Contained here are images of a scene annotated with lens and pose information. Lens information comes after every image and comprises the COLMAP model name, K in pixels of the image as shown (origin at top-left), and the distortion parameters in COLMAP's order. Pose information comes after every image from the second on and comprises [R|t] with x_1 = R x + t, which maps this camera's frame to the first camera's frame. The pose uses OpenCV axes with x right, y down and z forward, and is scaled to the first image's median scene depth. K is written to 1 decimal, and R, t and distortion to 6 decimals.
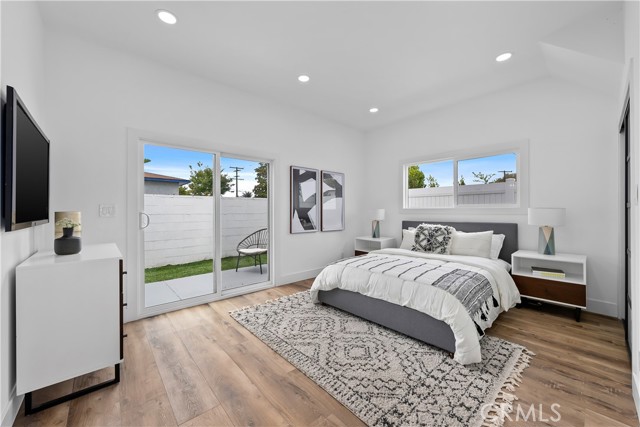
lens RADIAL K [[254.1, 0, 326.9], [0, 254.1, 211.1], [0, 0, 1]] dist [-0.002157, -0.000430]
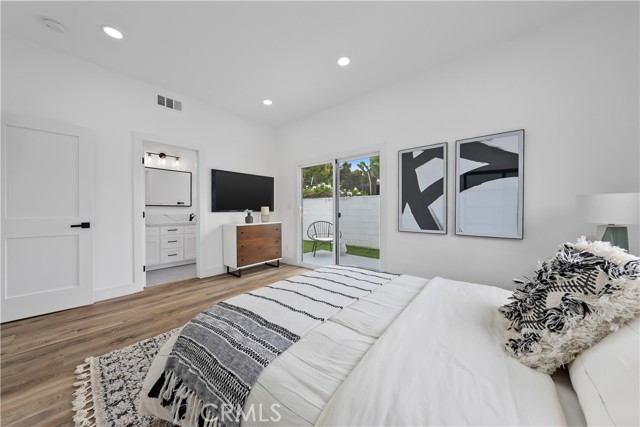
lens RADIAL K [[220.4, 0, 315.4], [0, 220.4, 216.8], [0, 0, 1]] dist [-0.002221, -0.000036]
pose [[0.096208, 0.028907, -0.994941, 0.636329], [0.001760, 0.999572, 0.029212, 0.020360], [0.995360, -0.004562, 0.096116, 0.736694]]
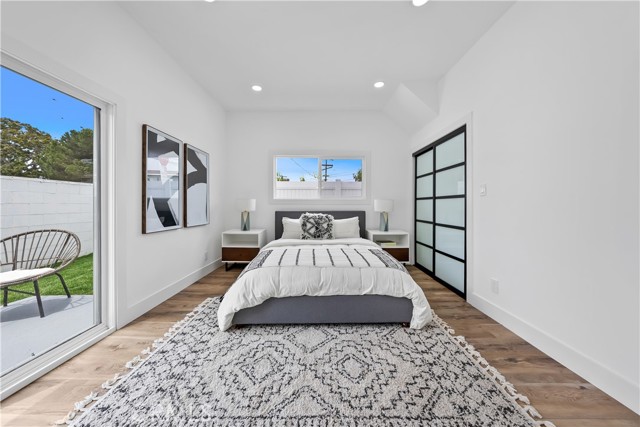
lens RADIAL K [[220.4, 0, 329.5], [0, 220.4, 205.7], [0, 0, 1]] dist [-0.002221, -0.000036]
pose [[0.663651, 0.002340, 0.748038, -0.273665], [-0.004809, 0.999988, 0.001138, 0.018806], [-0.748027, -0.004353, 0.663654, 0.345289]]
